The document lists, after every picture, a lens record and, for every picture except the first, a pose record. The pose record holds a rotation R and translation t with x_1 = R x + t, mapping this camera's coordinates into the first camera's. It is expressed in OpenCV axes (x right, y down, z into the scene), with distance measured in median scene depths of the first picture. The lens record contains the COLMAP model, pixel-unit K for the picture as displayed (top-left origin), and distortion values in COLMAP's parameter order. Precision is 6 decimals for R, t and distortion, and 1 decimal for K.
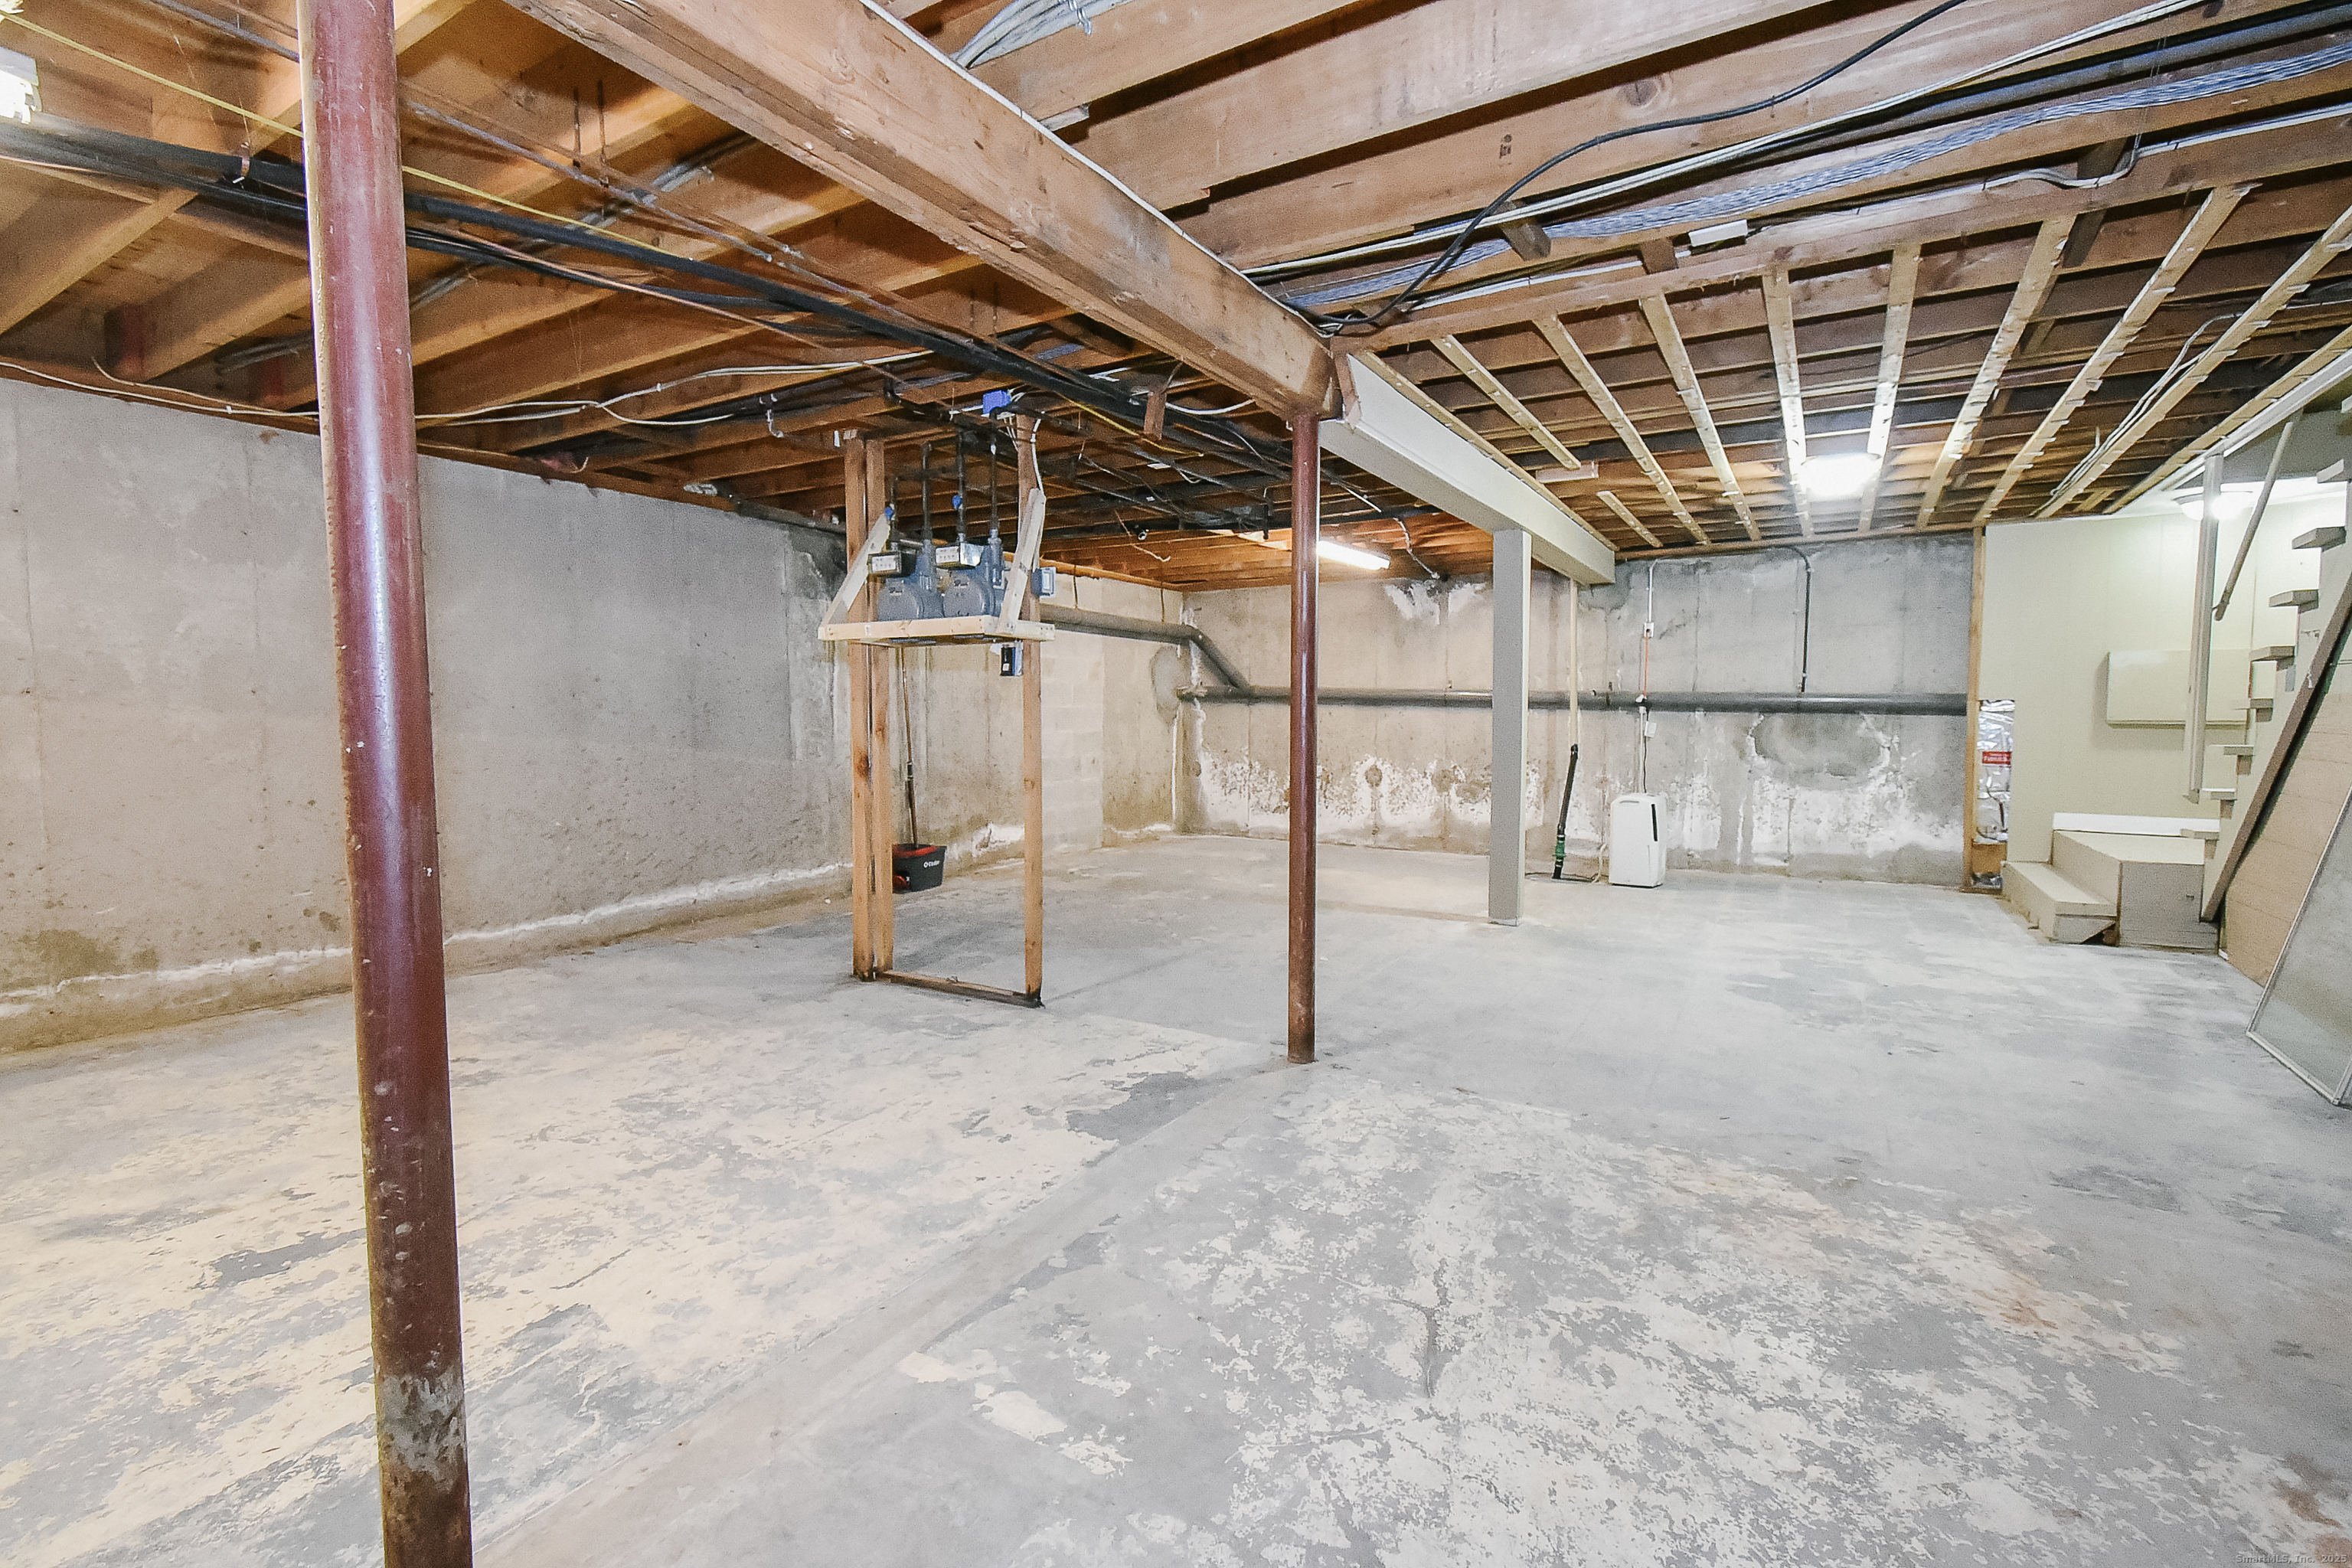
lens RADIAL K [[1089.7, 0, 1167.7], [0, 1089.7, 780.6], [0, 0, 1]] dist [-0.001601, -0.000523]
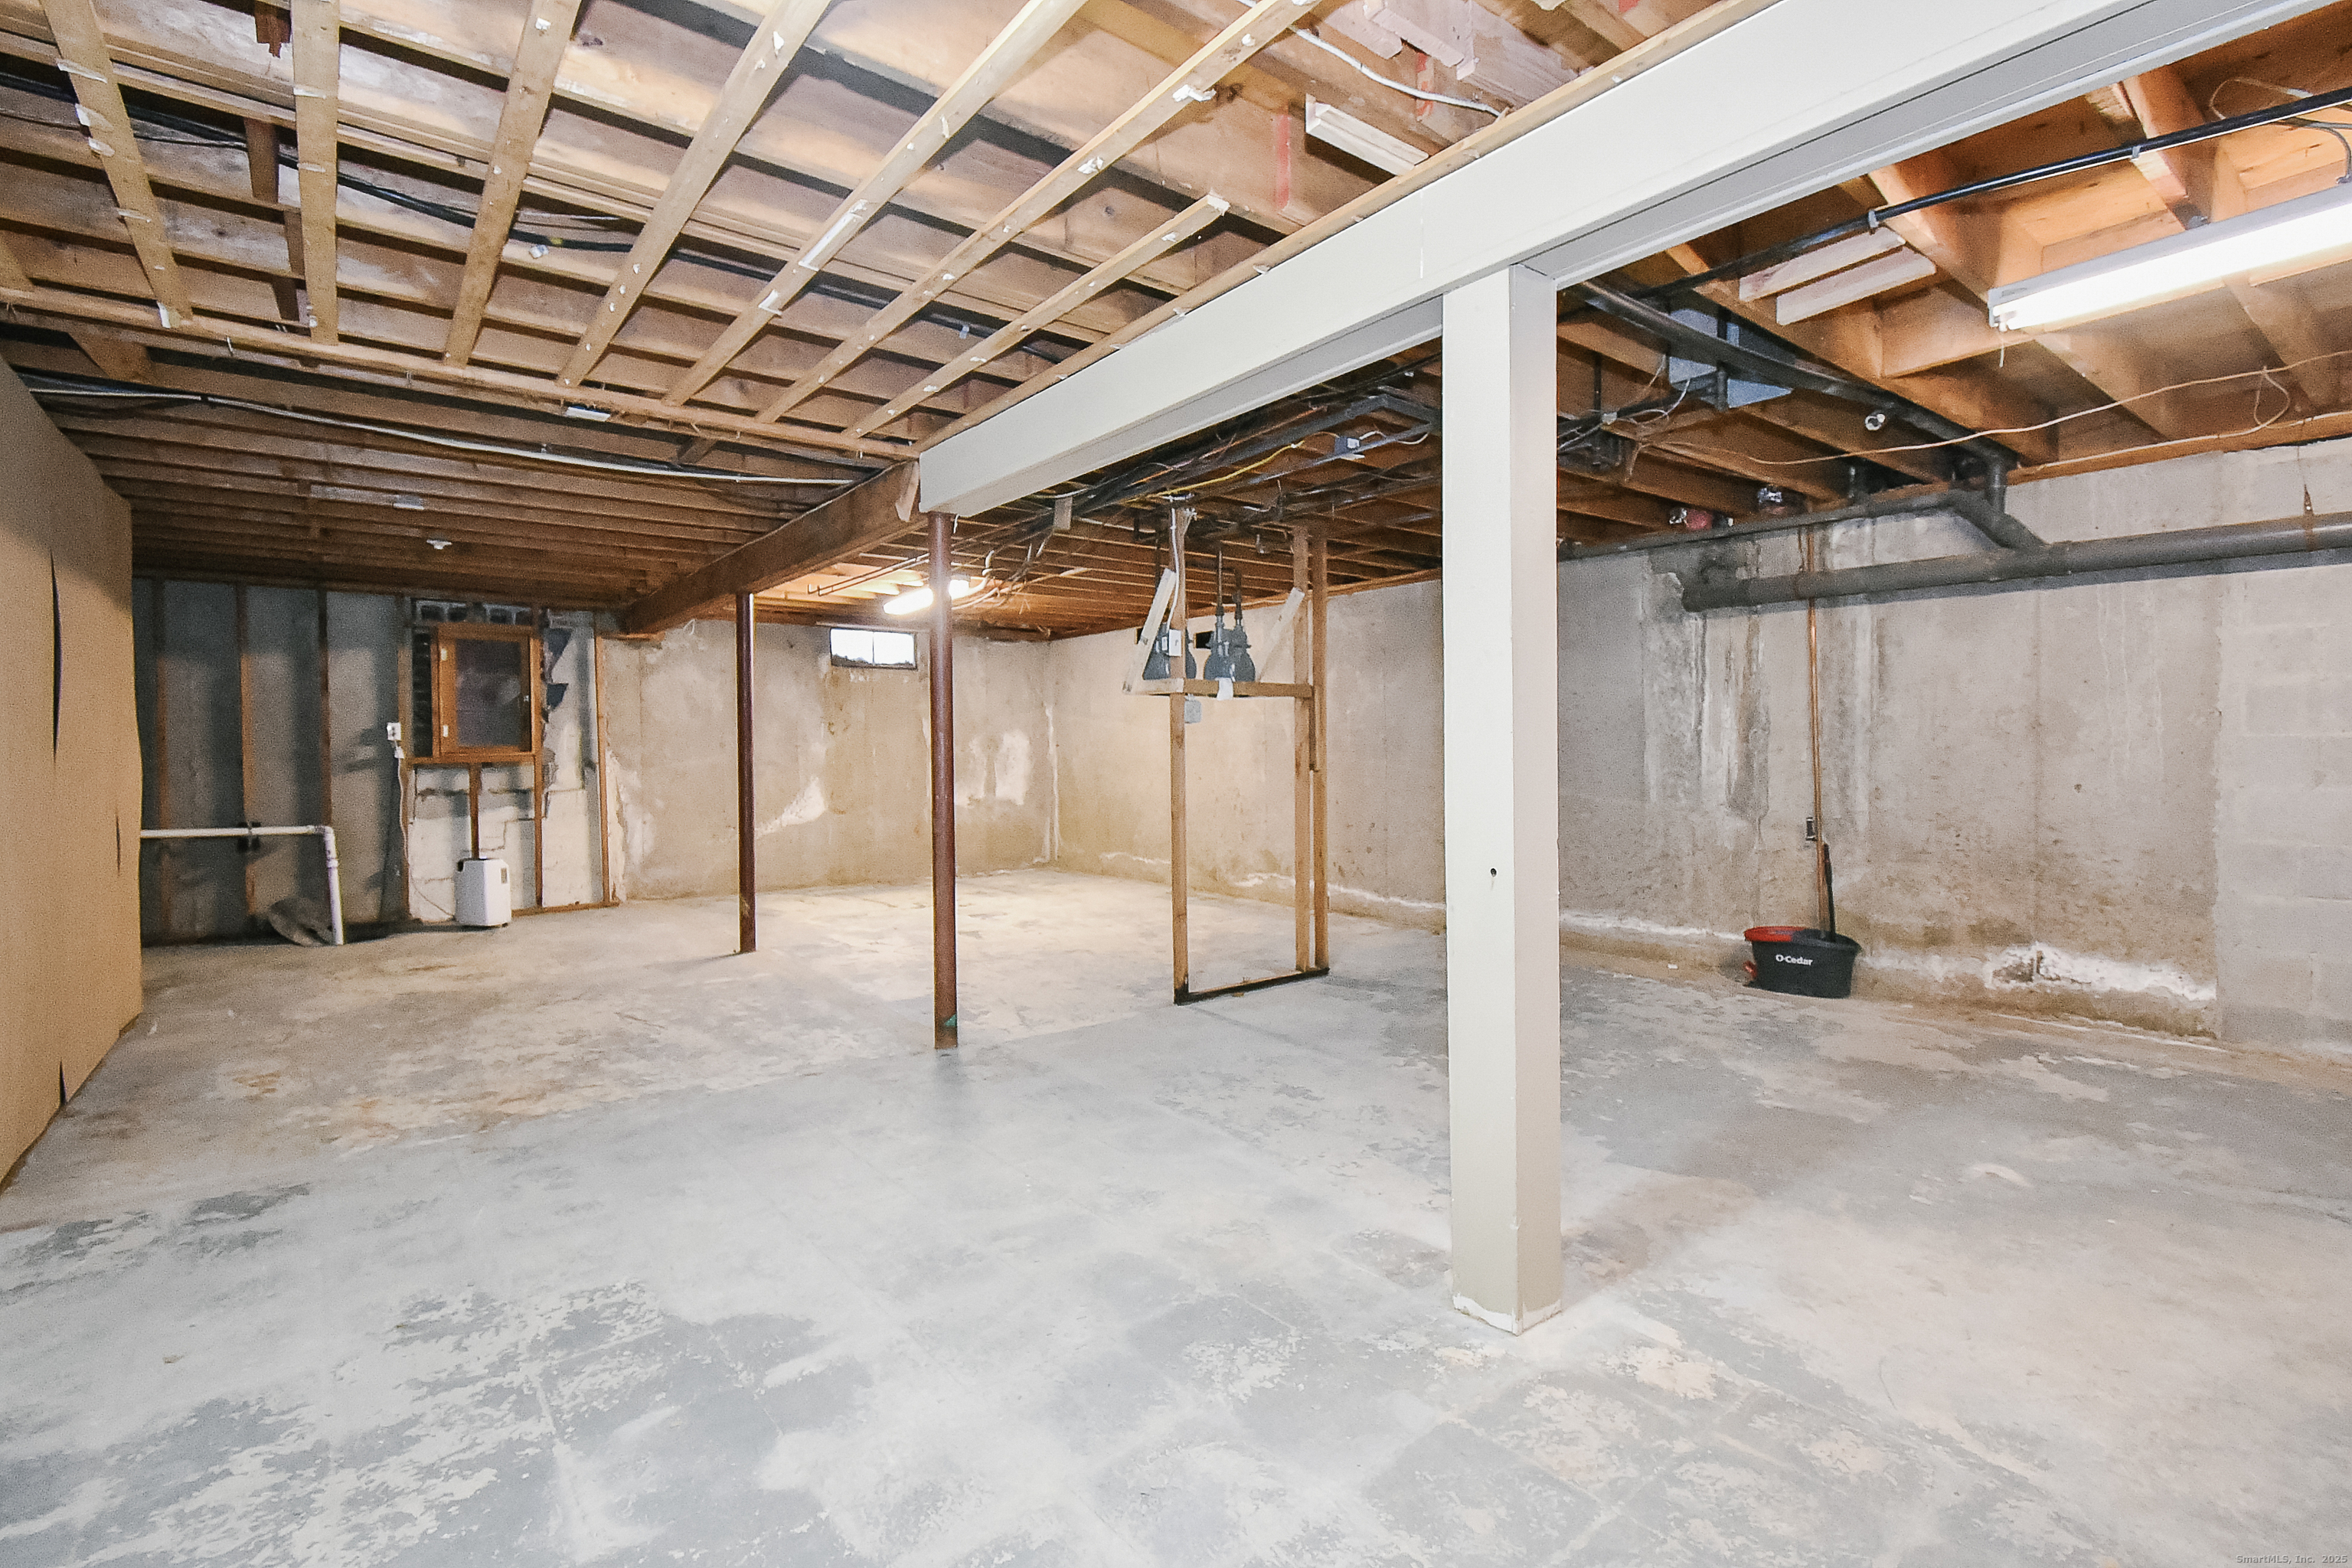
lens RADIAL K [[1089.7, 0, 1167.7], [0, 1089.7, 780.6], [0, 0, 1]] dist [-0.001601, -0.000523]
pose [[-0.367211, 0.028415, -0.929704, 1.118113], [-0.052692, 0.997293, 0.051293, -0.105866], [0.928644, 0.067823, -0.364719, 1.620076]]
